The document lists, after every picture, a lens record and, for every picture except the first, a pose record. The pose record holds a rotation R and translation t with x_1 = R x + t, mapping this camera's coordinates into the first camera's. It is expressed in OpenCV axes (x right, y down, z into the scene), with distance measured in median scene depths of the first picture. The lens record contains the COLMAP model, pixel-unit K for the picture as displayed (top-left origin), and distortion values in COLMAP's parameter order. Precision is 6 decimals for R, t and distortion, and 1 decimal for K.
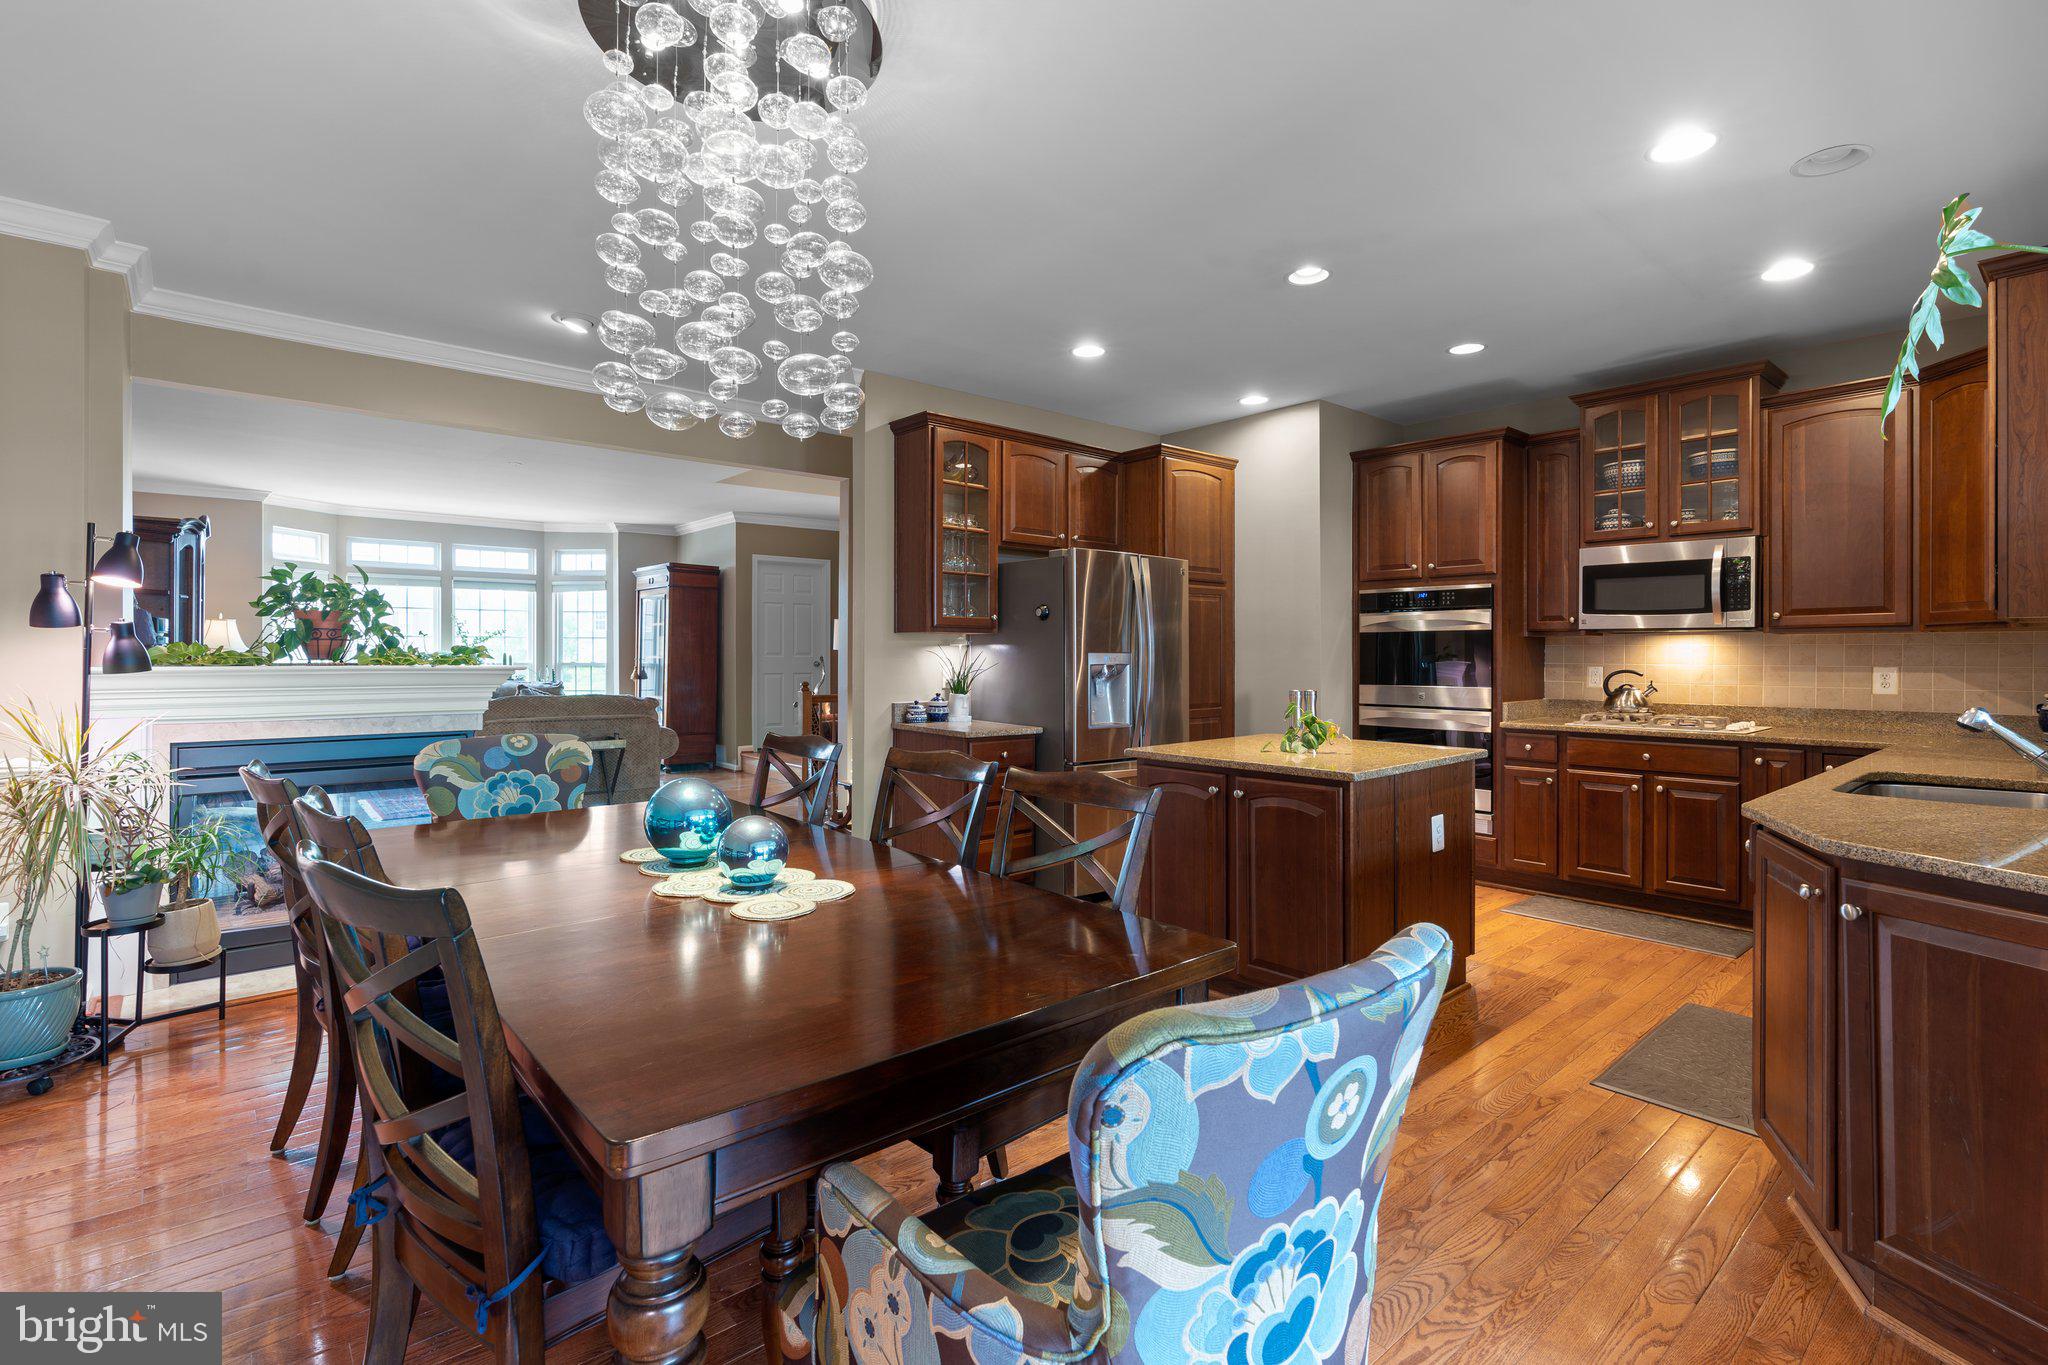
lens RADIAL K [[947.6, 0, 1025.5], [0, 947.6, 657.1], [0, 0, 1]] dist [-0.002121, 0.001573]
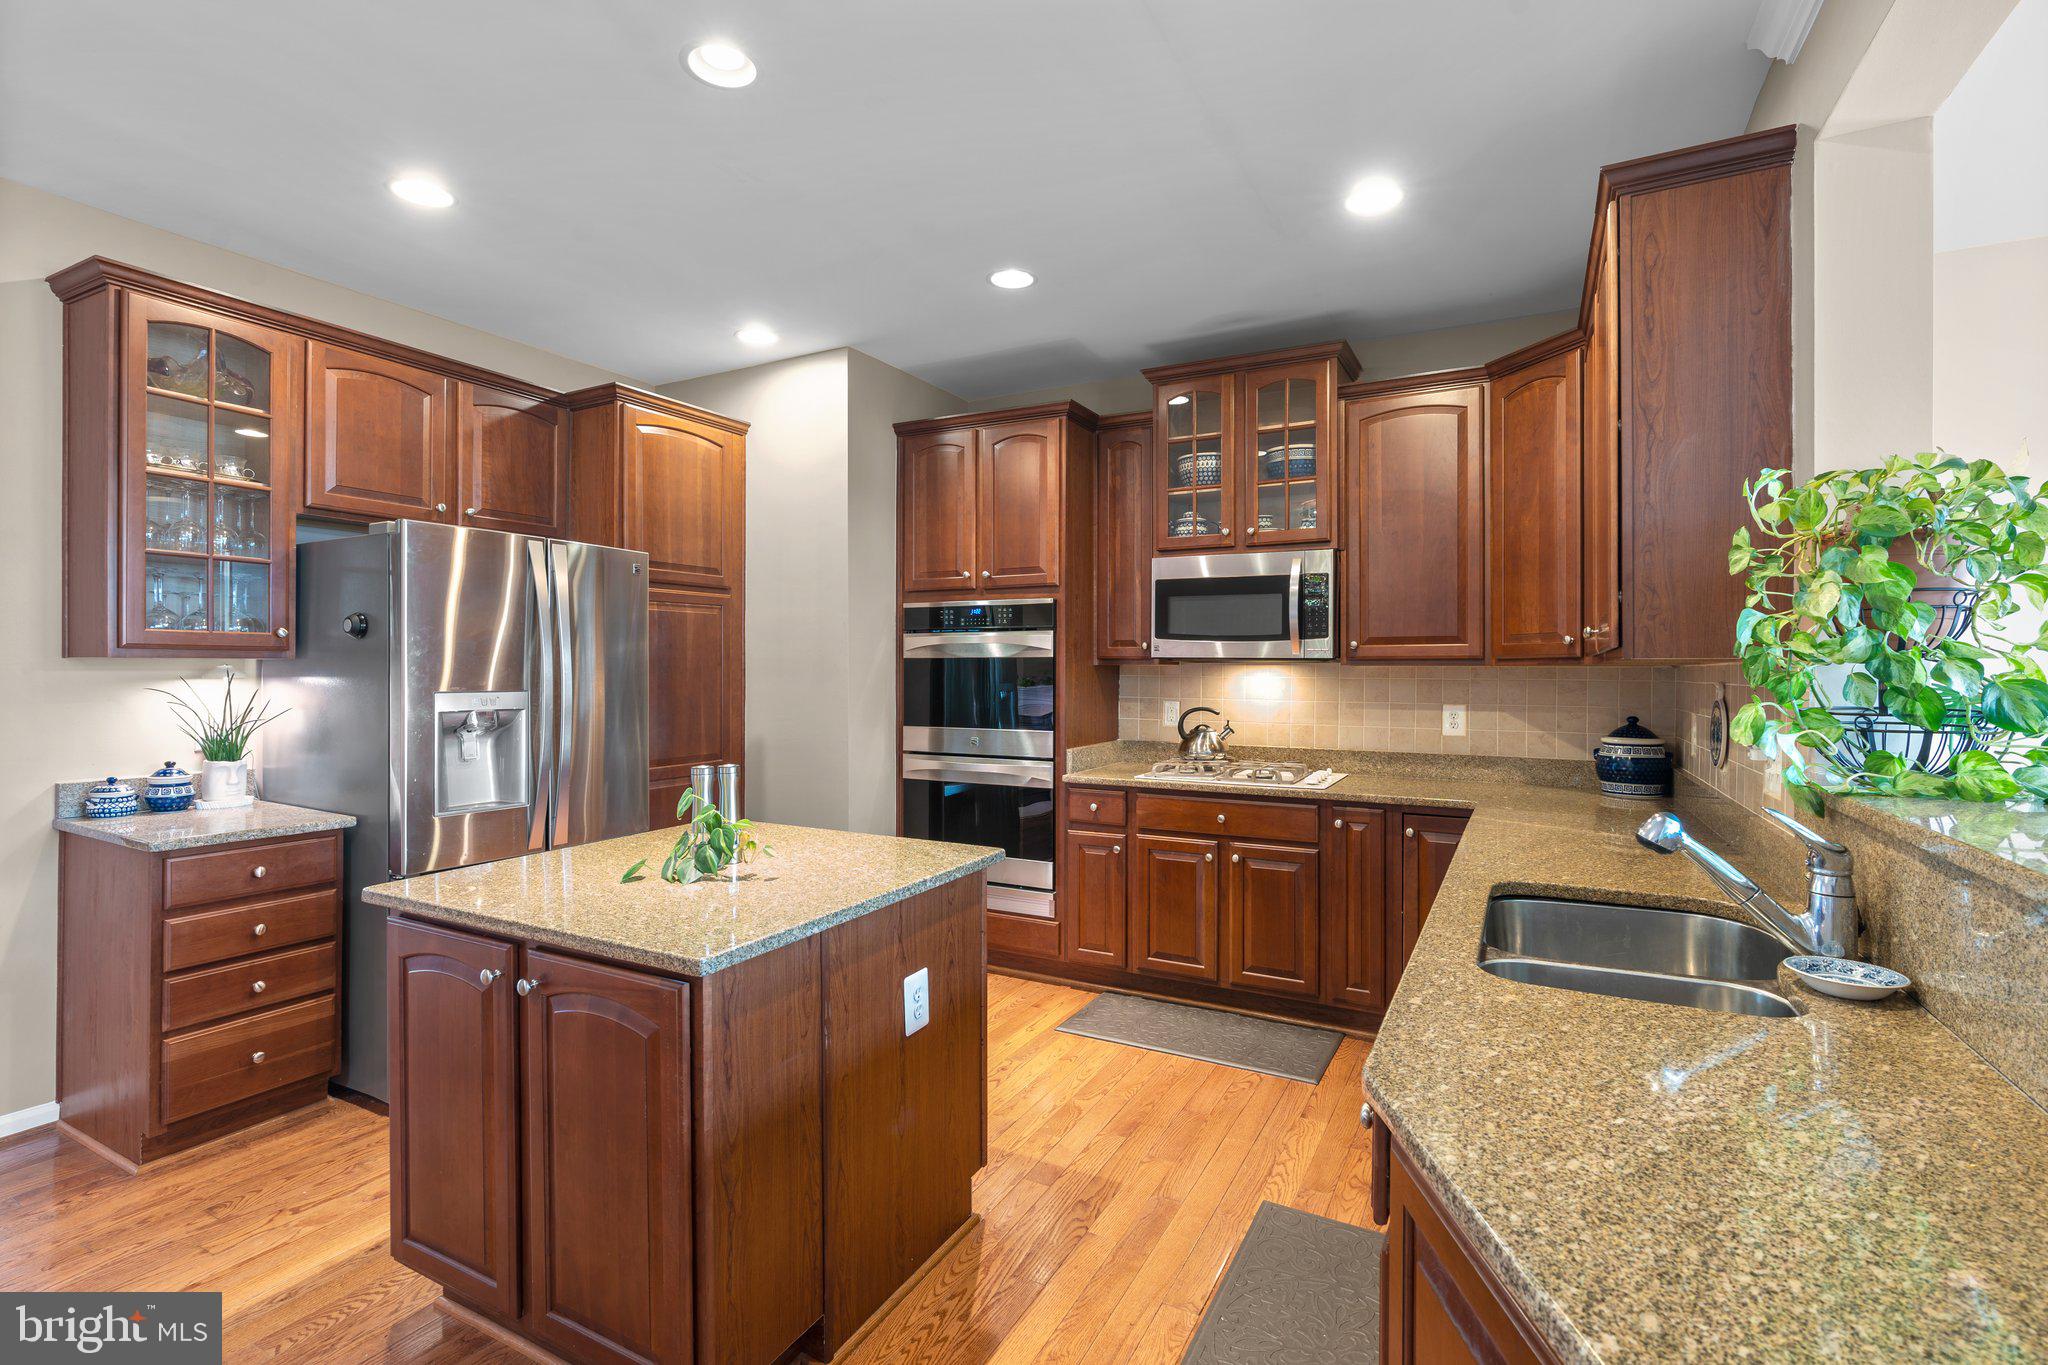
lens RADIAL K [[942.8, 0, 1031.4], [0, 942.8, 666.7], [0, 0, 1]] dist [-0.003746, 0.000033]
pose [[0.933278, 0.001977, 0.359148, 0.205225], [-0.000755, 0.999993, -0.003544, -0.019349], [-0.359153, 0.003036, 0.933274, 0.293147]]
